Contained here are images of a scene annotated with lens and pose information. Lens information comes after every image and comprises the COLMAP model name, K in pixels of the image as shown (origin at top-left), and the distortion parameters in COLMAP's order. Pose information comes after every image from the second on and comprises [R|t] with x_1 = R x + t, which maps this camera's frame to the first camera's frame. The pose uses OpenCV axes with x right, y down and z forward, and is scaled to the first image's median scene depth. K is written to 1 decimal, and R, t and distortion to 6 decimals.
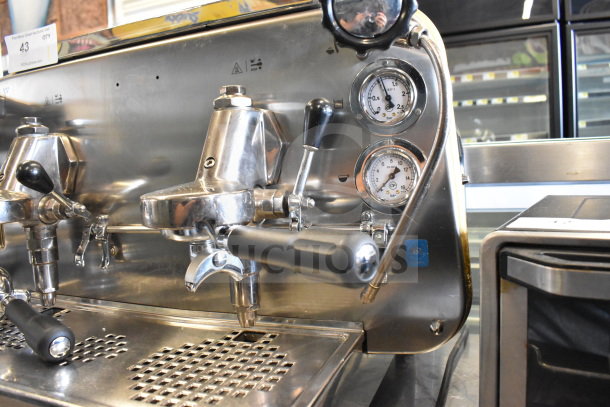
lens RADIAL K [[469.2, 0, 305.8], [0, 469.2, 186.9], [0, 0, 1]] dist [-0.101601, 0.007654]
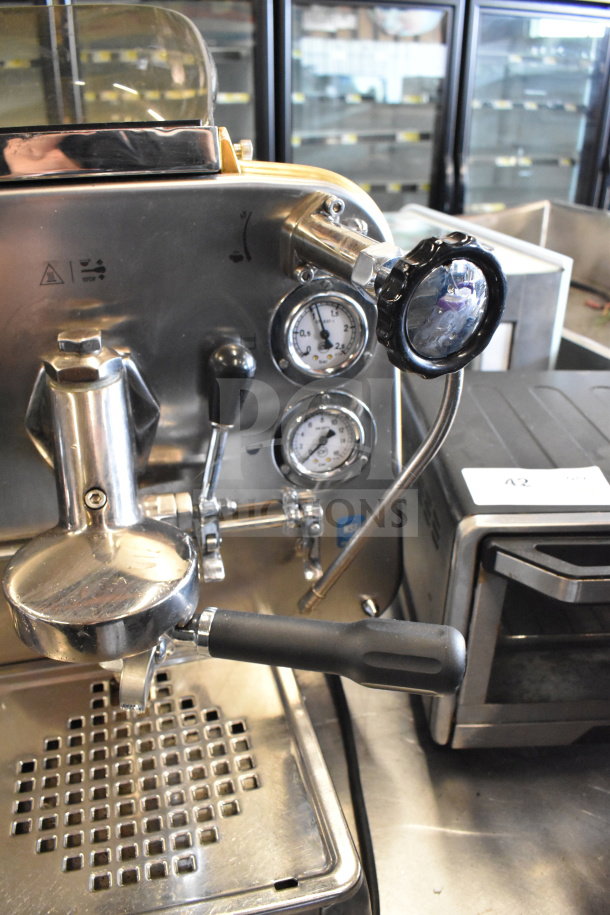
lens RADIAL K [[703.7, 0, 305.0], [0, 703.7, 457.5], [0, 0, 1]] dist [-0.101601, 0.007654]
pose [[0.803955, -0.209283, 0.556648, -0.434311], [-0.010353, 0.930963, 0.364967, -0.386767], [-0.594600, -0.299180, 0.746286, 0.212305]]
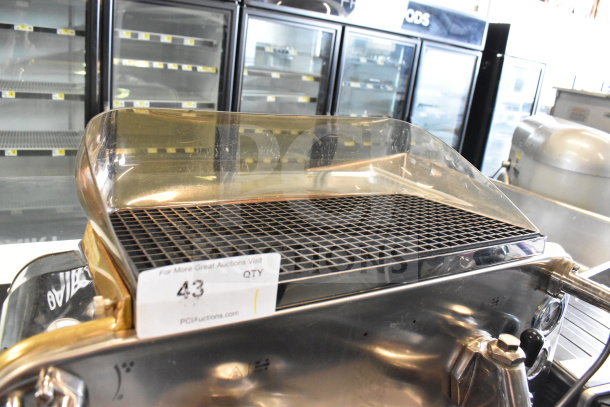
lens RADIAL K [[469.2, 0, 305.8], [0, 469.2, 186.9], [0, 0, 1]] dist [-0.101601, 0.007654]
pose [[0.594334, -0.077101, 0.800514, -1.332500], [-0.099697, 0.980652, 0.168470, -0.729575], [-0.798015, -0.179936, 0.575148, 0.846452]]
